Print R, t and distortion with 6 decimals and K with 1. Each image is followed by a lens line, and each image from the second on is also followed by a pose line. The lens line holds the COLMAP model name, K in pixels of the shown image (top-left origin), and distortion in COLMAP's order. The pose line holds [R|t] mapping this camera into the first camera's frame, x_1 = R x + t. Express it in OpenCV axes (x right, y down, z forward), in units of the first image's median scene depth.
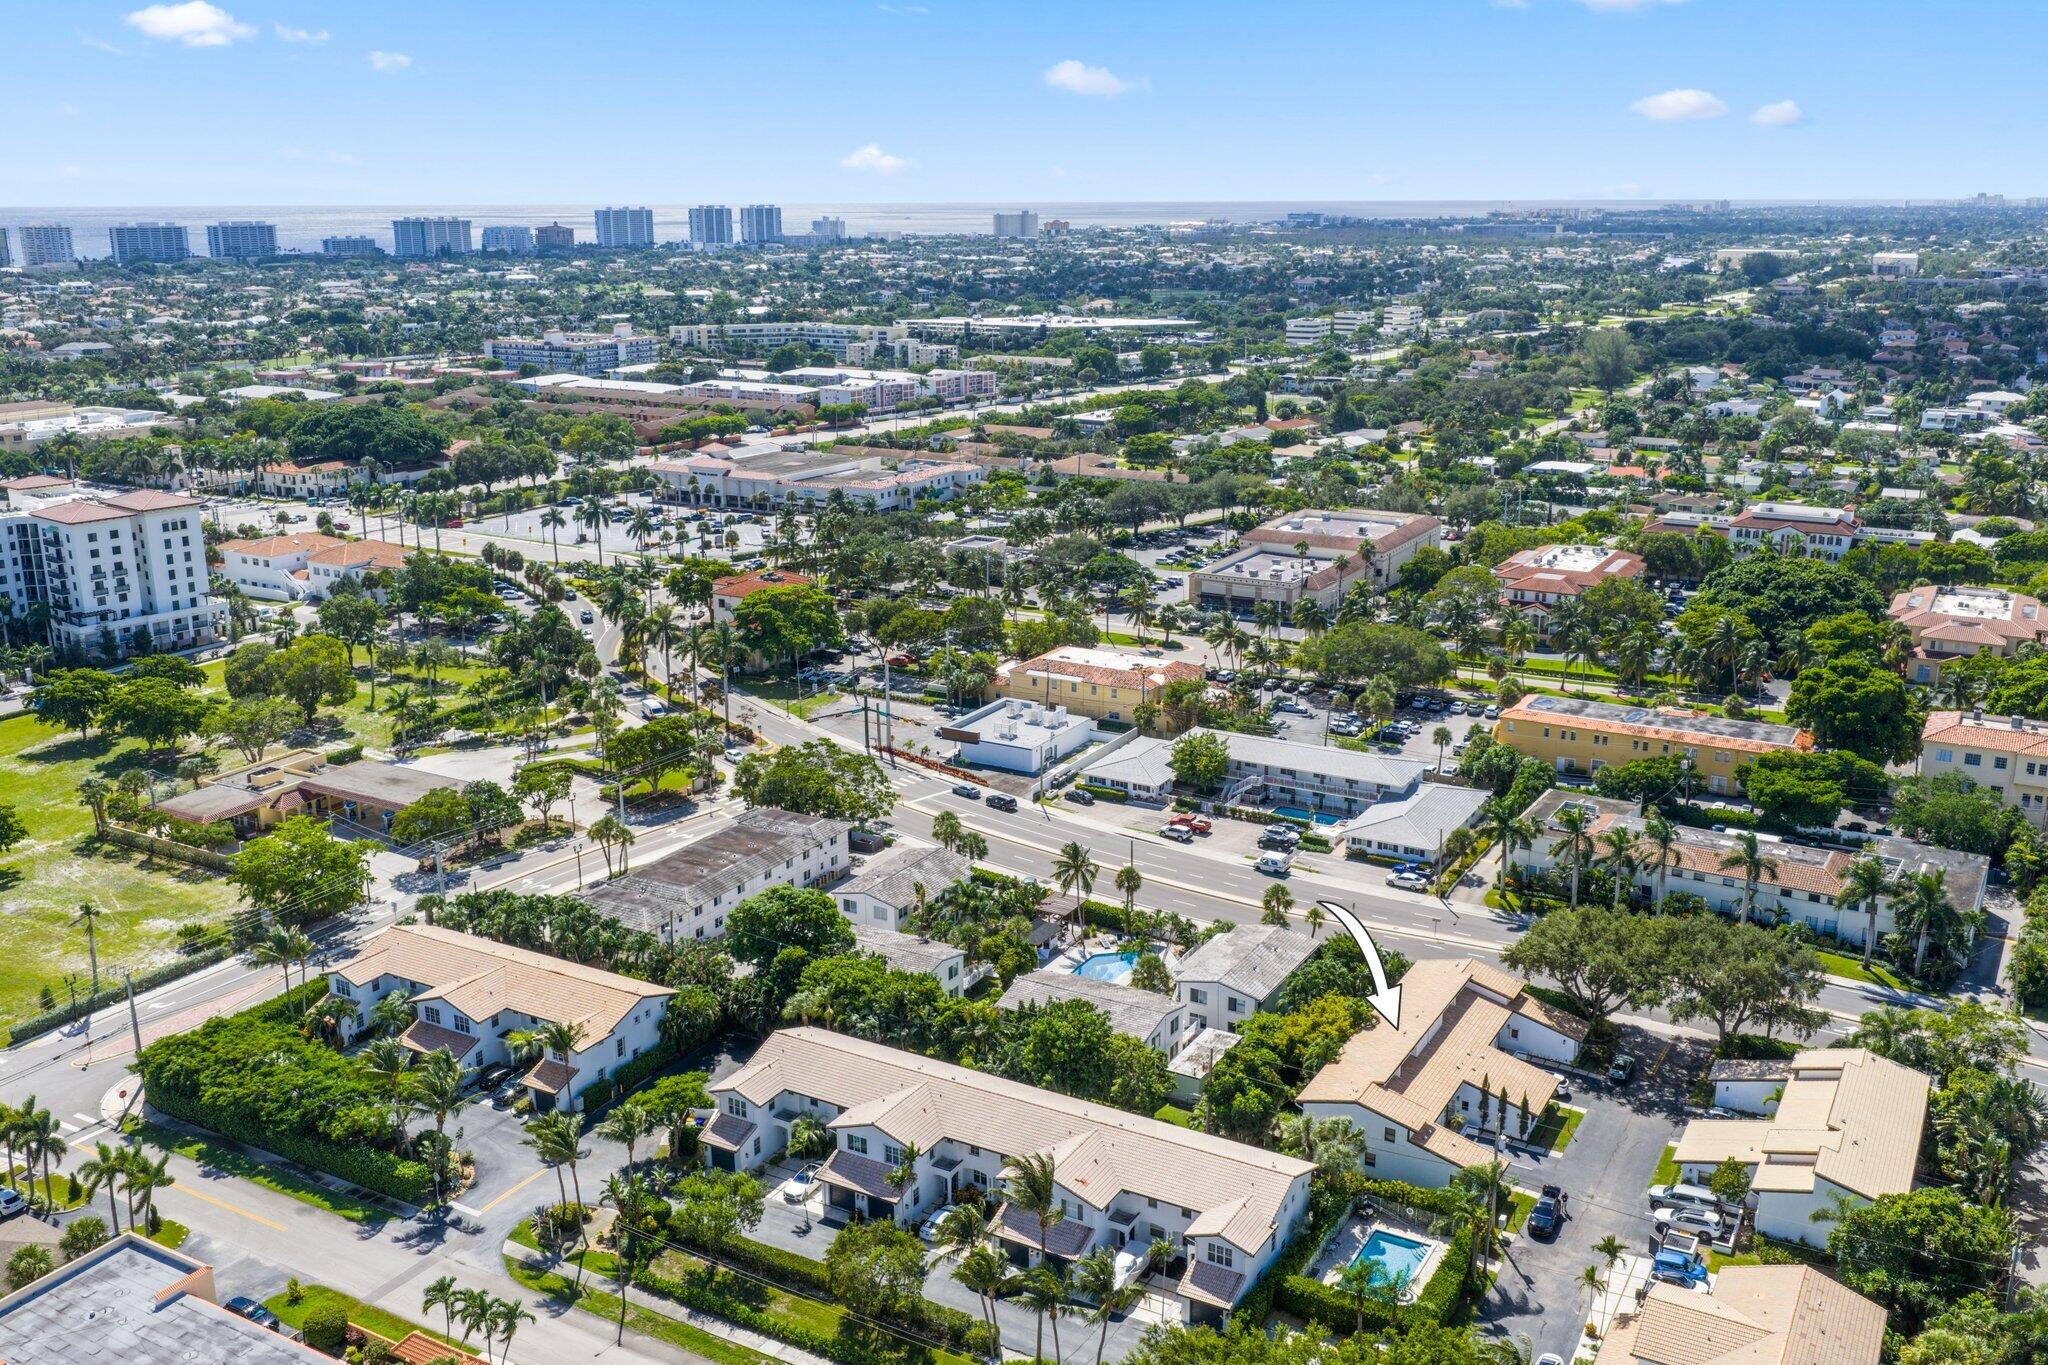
lens RADIAL K [[1792.8, 0, 1025.6], [0, 1792.8, 687.4], [0, 0, 1]] dist [0.010304, -0.031890]
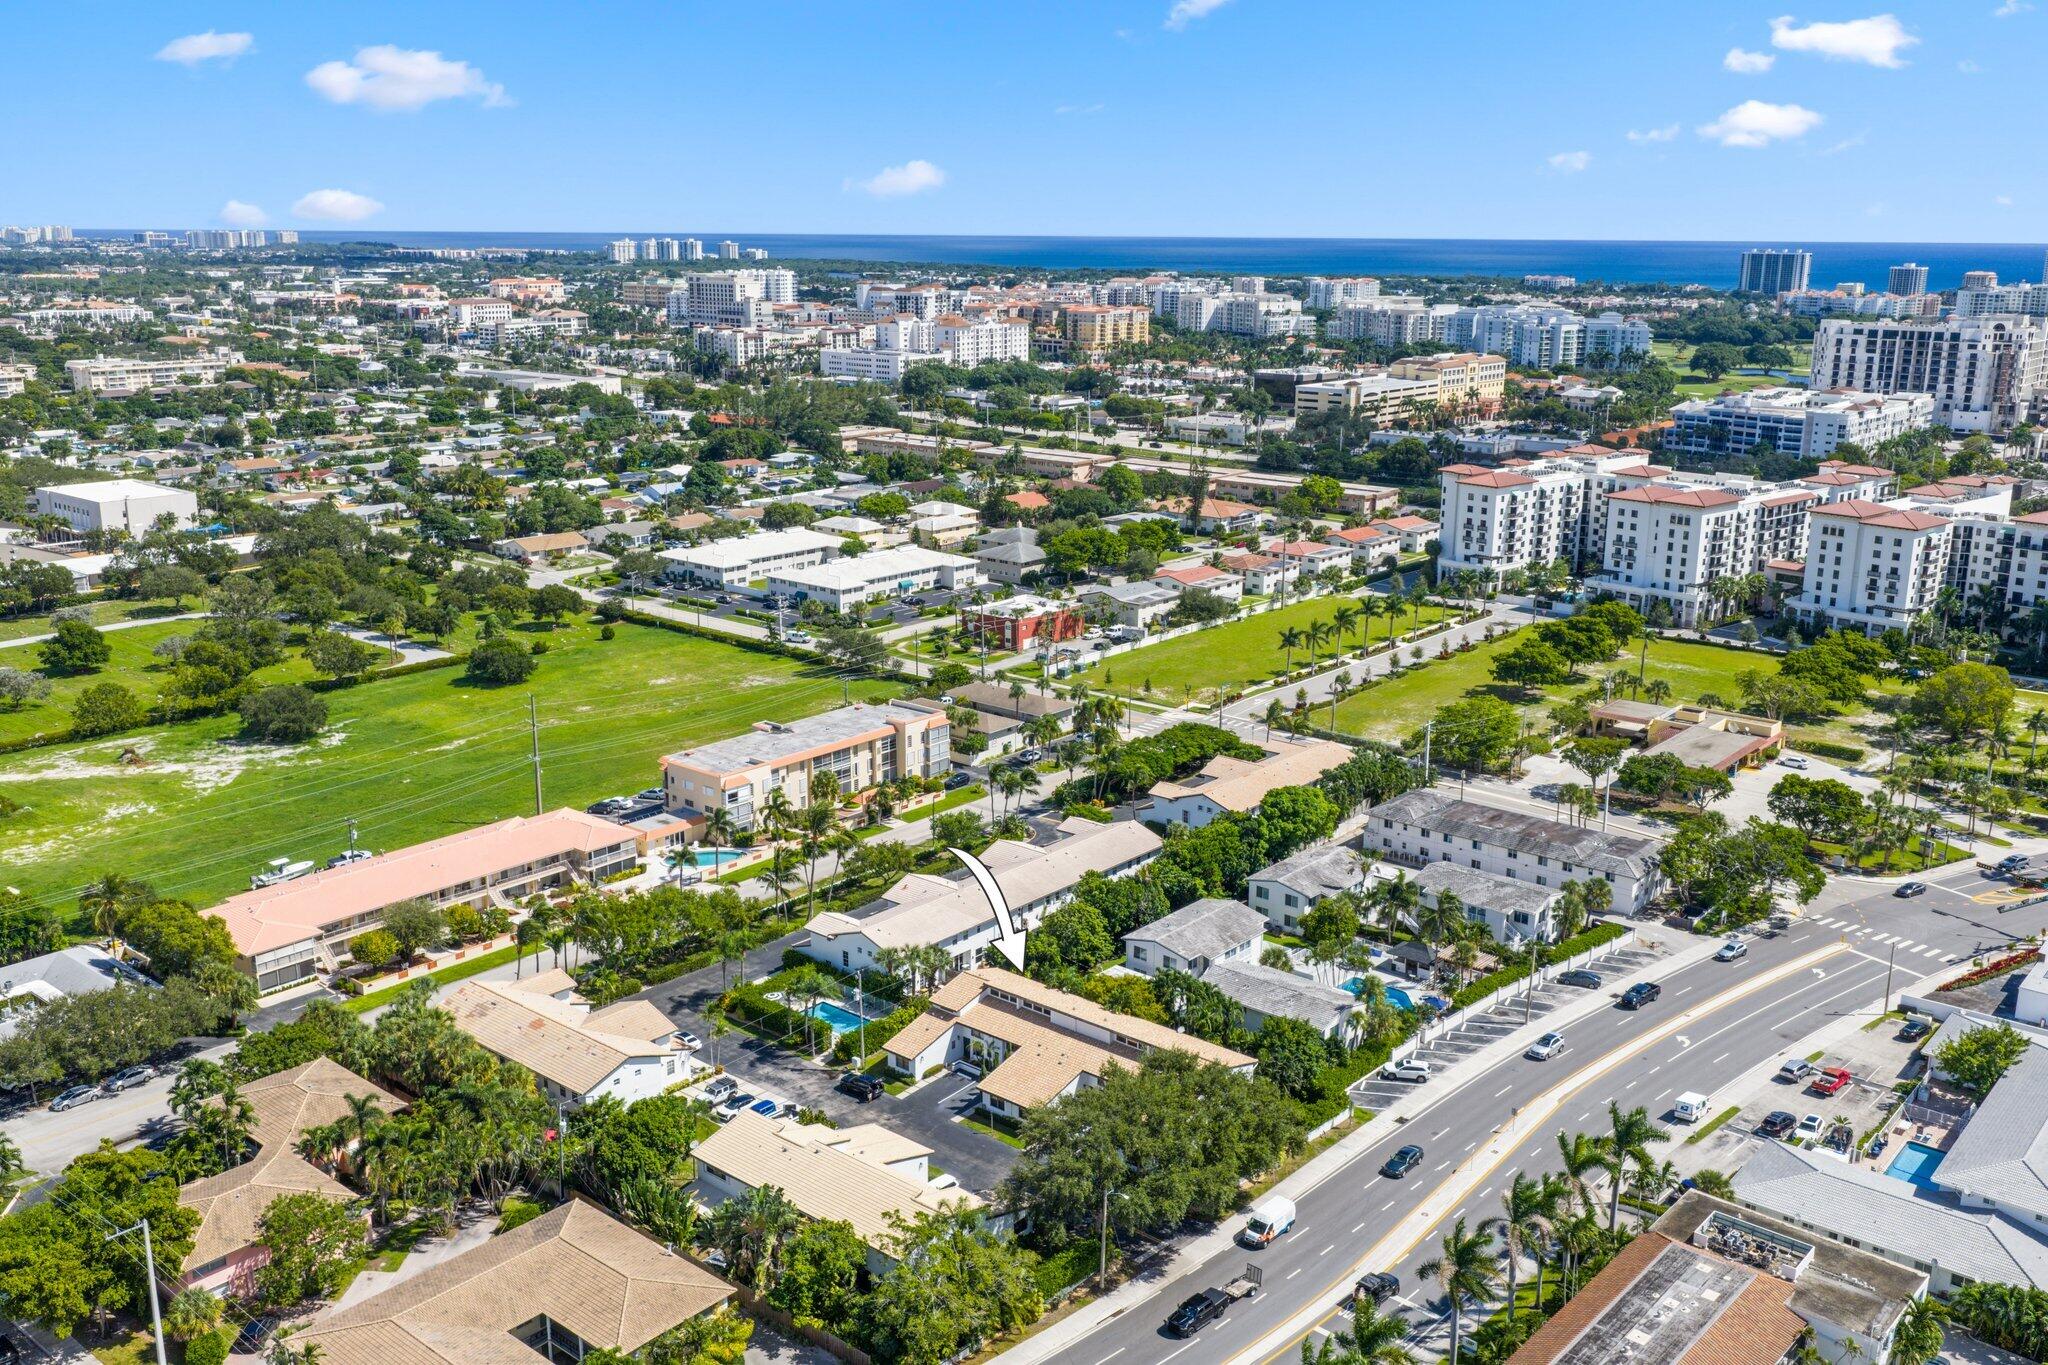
lens RADIAL K [[1792.8, 0, 1030.6], [0, 1792.8, 684.0], [0, 0, 1]] dist [0.010304, -0.031890]
pose [[-0.181324, 0.245504, -0.952286, 0.684706], [-0.266902, 0.919708, 0.287926, -0.168939], [0.946512, 0.306375, -0.101240, 0.578951]]
